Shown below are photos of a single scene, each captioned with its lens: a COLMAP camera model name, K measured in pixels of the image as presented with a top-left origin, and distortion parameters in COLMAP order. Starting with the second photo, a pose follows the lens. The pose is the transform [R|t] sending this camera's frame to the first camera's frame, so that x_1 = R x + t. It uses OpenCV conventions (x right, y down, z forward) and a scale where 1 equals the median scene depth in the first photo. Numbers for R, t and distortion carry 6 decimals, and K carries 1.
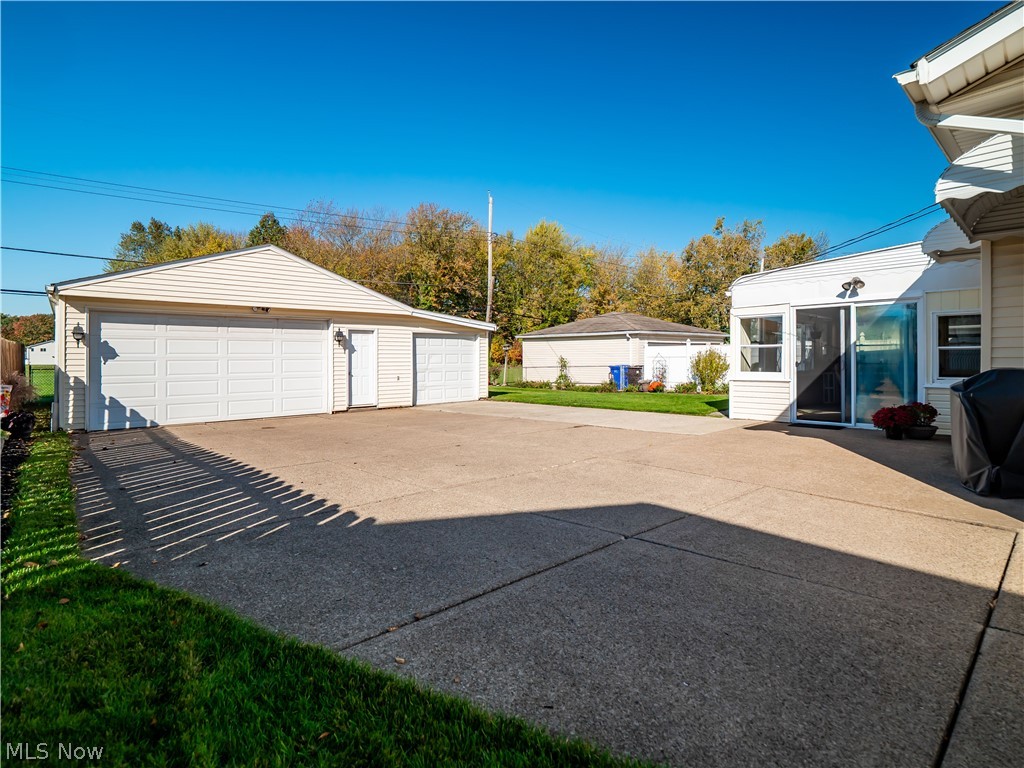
lens RADIAL K [[494.7, 0, 495.6], [0, 494.7, 353.5], [0, 0, 1]] dist [0.000058, -0.002269]
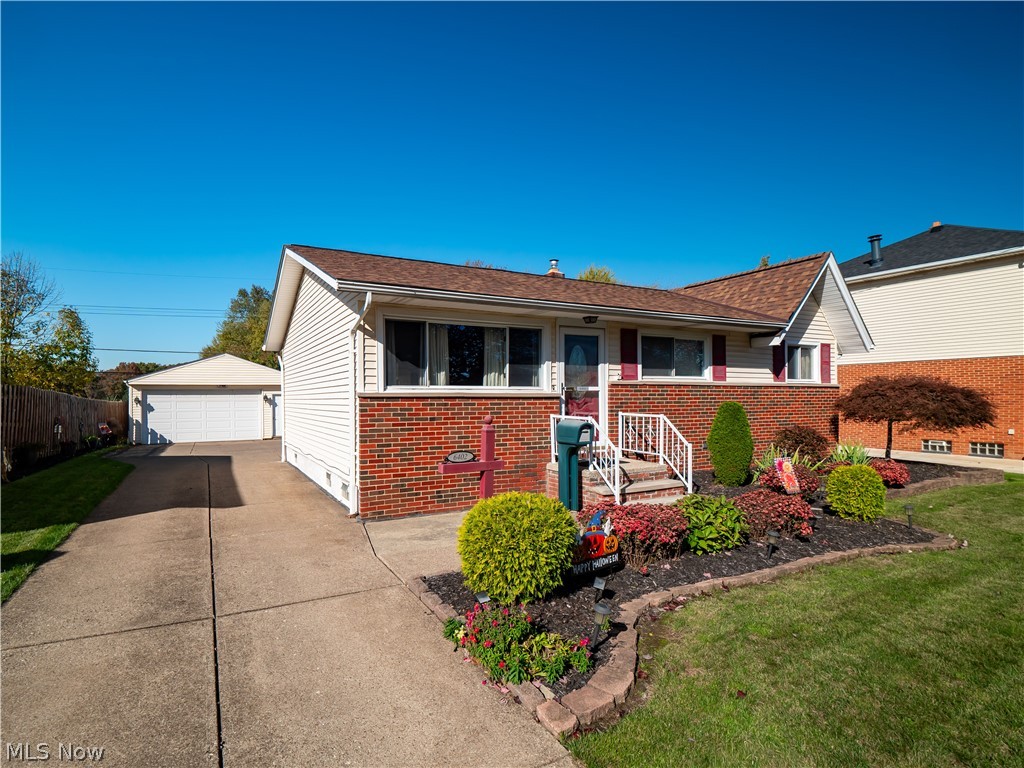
lens RADIAL K [[547.3, 0, 499.4], [0, 547.3, 392.6], [0, 0, 1]] dist [-0.000043, -0.001591]
pose [[0.973352, -0.004846, -0.229264, 0.802757], [0.004528, 0.999988, -0.001912, -0.038412], [0.229271, 0.000823, 0.973362, -0.632815]]
